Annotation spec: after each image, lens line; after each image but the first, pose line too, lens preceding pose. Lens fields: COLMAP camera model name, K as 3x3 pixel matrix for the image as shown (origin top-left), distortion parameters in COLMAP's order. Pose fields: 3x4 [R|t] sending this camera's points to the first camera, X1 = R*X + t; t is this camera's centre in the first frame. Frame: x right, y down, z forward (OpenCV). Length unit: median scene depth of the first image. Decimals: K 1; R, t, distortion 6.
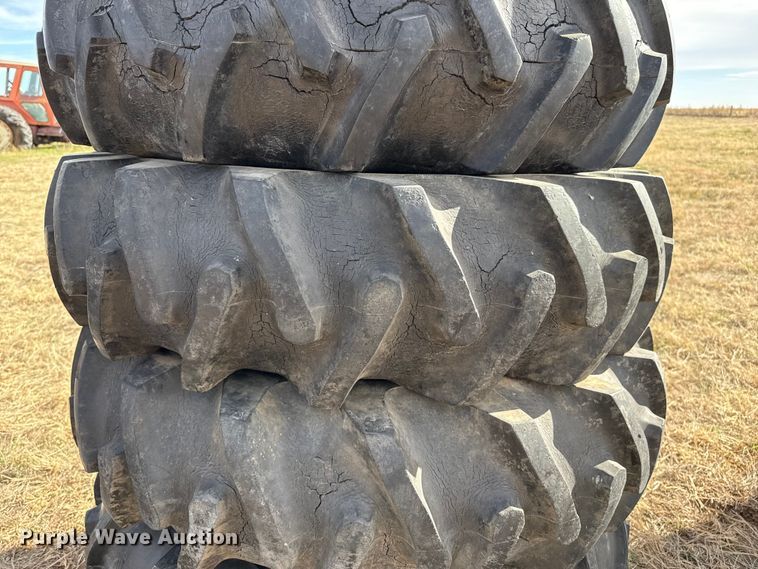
lens RADIAL K [[549.8, 0, 363.9], [0, 549.8, 273.6], [0, 0, 1]] dist [0.037213, -0.045595]
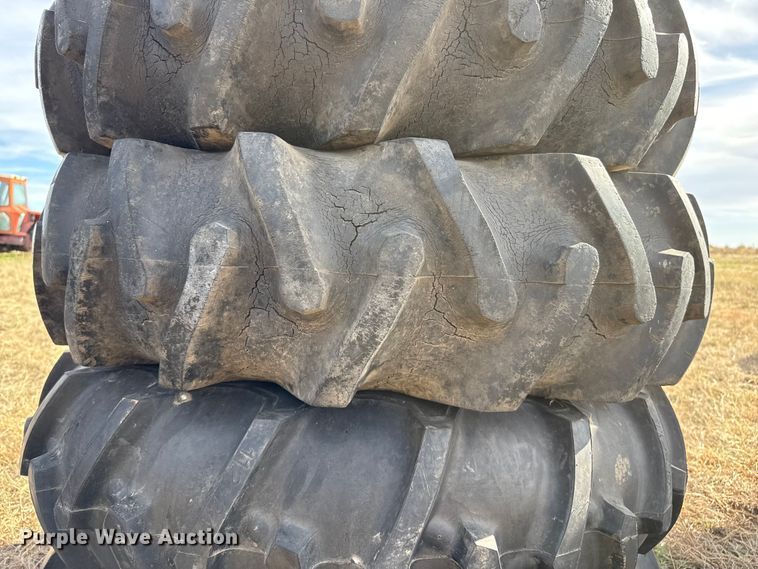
lens RADIAL K [[549.8, 0, 371.9], [0, 549.8, 283.0], [0, 0, 1]] dist [0.037213, -0.045595]
pose [[0.996388, 0.023676, 0.081554, -0.119298], [-0.003851, 0.971958, -0.235125, 0.667152], [-0.084834, 0.233962, 0.968538, 0.218335]]
